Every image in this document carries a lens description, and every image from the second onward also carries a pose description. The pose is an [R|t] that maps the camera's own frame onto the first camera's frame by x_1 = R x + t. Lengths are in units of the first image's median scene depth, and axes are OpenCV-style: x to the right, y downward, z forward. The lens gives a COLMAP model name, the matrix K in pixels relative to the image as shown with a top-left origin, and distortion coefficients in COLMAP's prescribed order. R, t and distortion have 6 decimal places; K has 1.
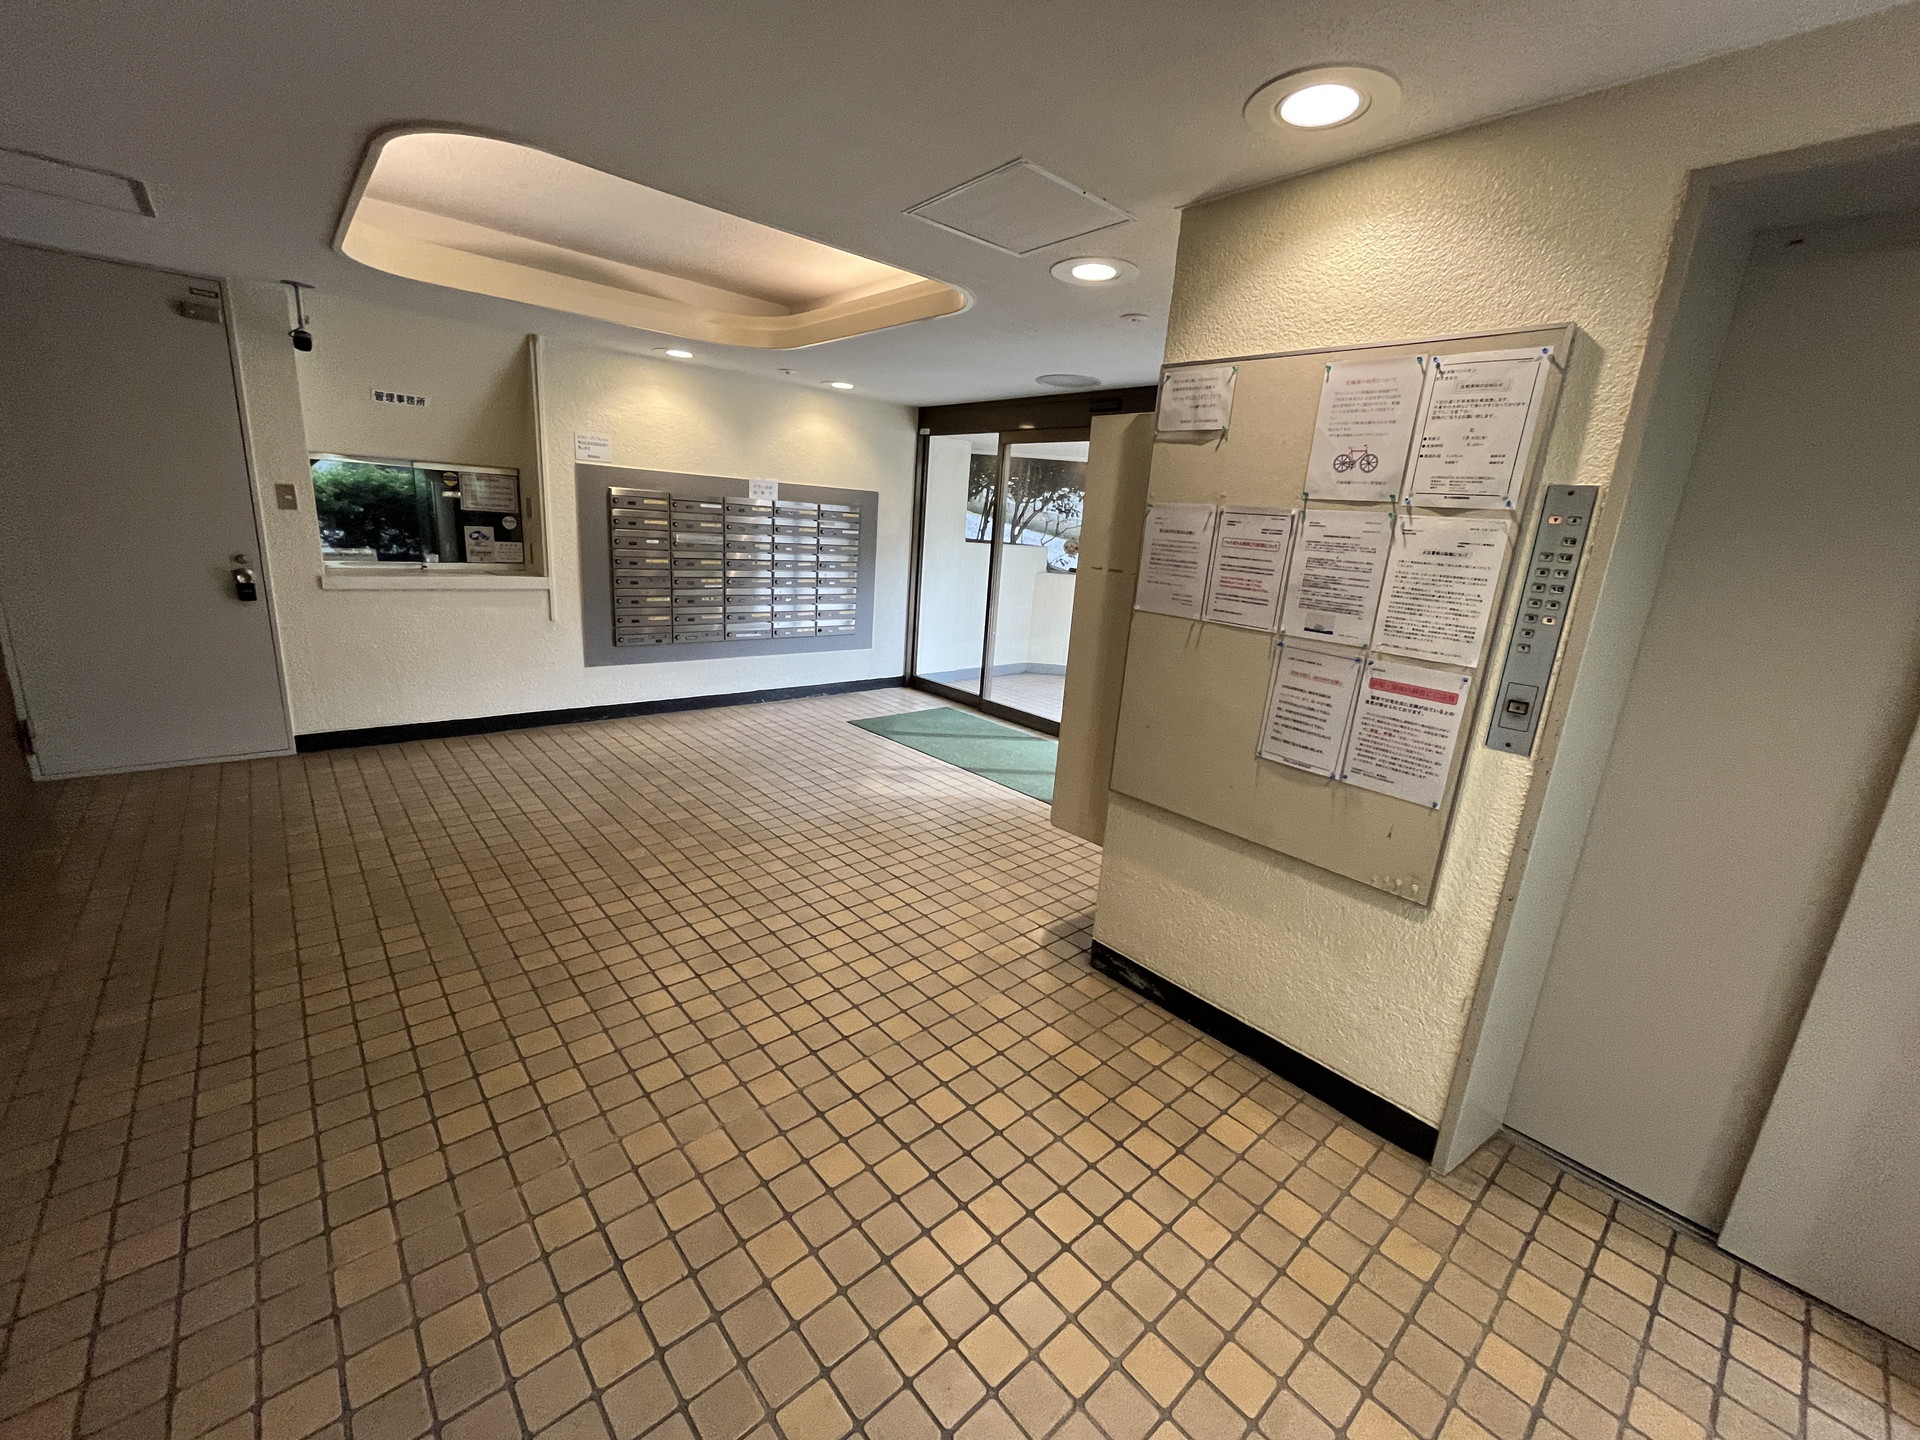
lens RADIAL K [[775.9, 0, 961.9], [0, 775.9, 717.4], [0, 0, 1]] dist [-0.001102, -0.000212]
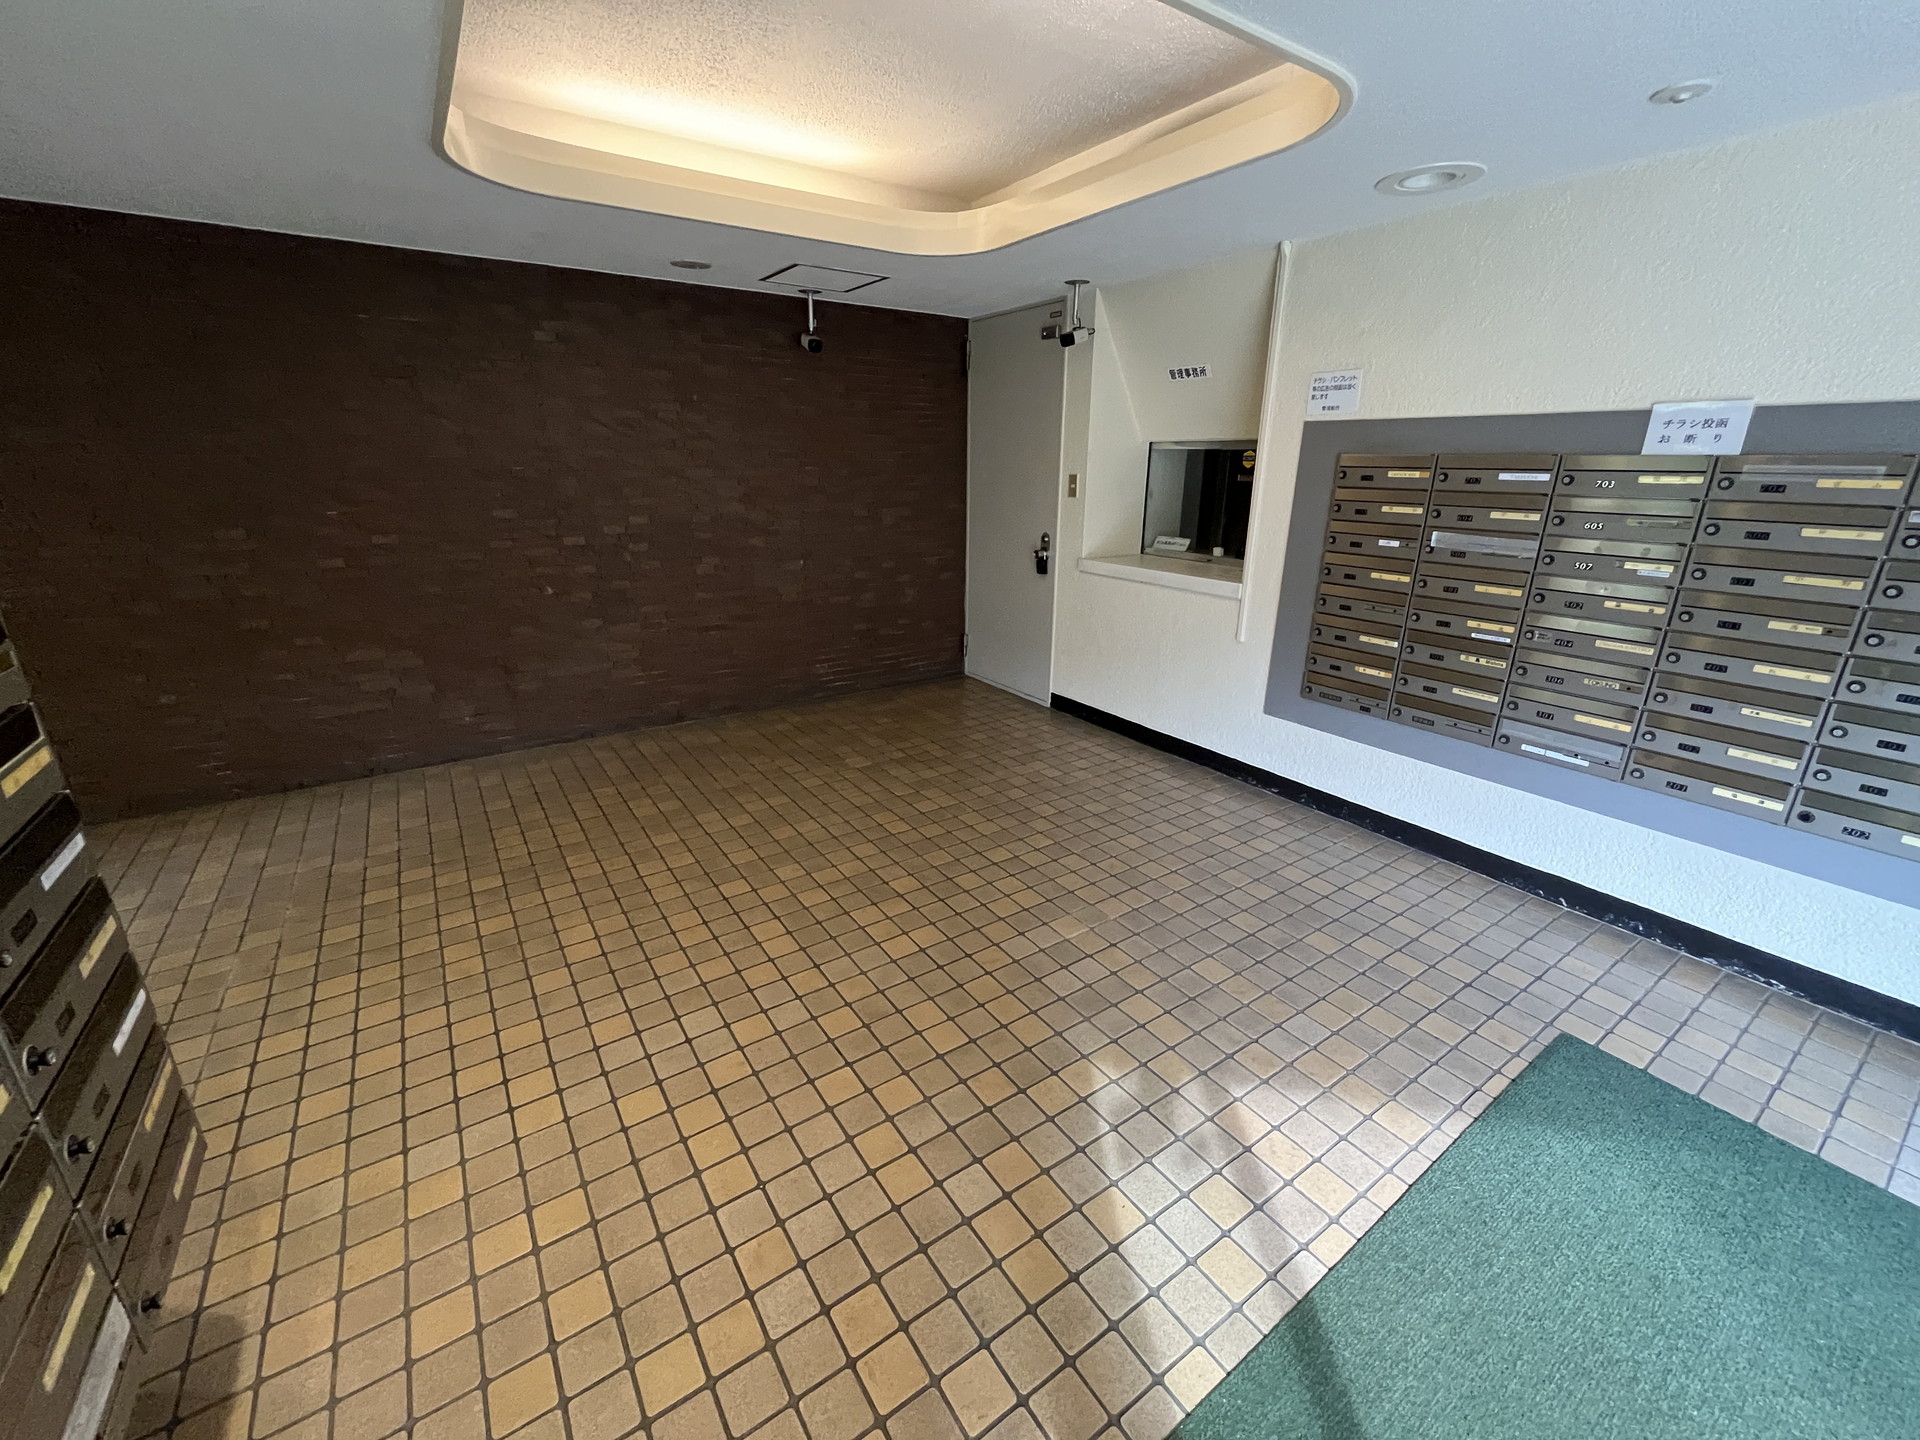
lens RADIAL K [[775.9, 0, 964.0], [0, 775.9, 721.0], [0, 0, 1]] dist [-0.001102, -0.000212]
pose [[-0.125471, 0.251383, -0.959721, 0.567420], [-0.258085, 0.925789, 0.276237, -0.437755], [0.957940, 0.282349, -0.051282, 1.836174]]
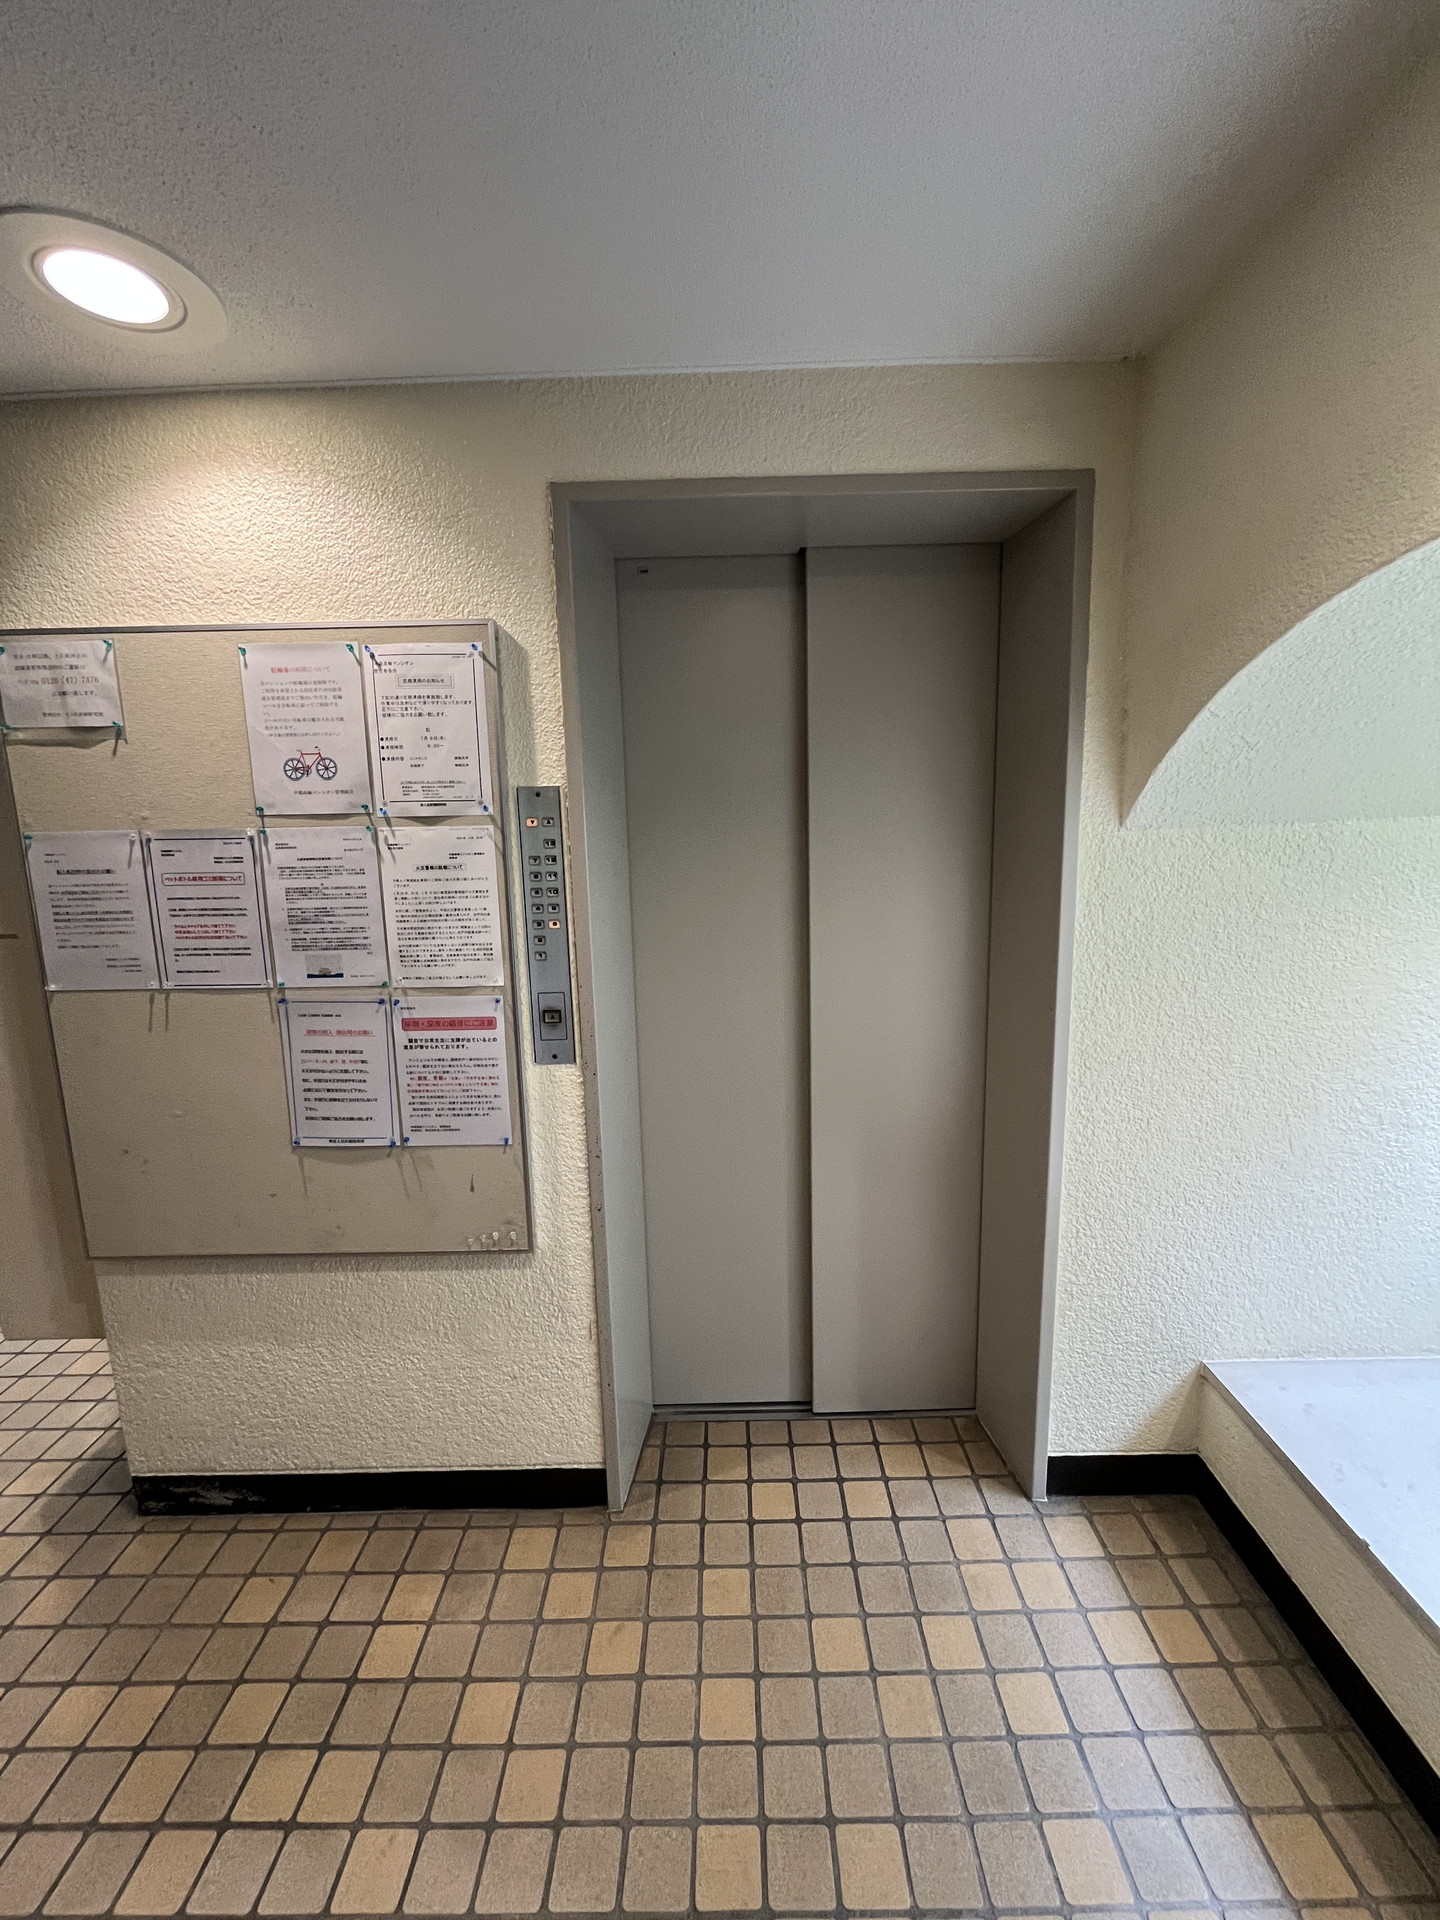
lens RADIAL K [[775.9, 0, 721.3], [0, 775.9, 956.5], [0, 0, 1]] dist [-0.001102, -0.000212]
pose [[0.662073, -0.204302, 0.721055, 0.153264], [0.252348, 0.966716, 0.042200, -0.059369], [-0.705677, 0.154018, 0.691591, 0.155238]]
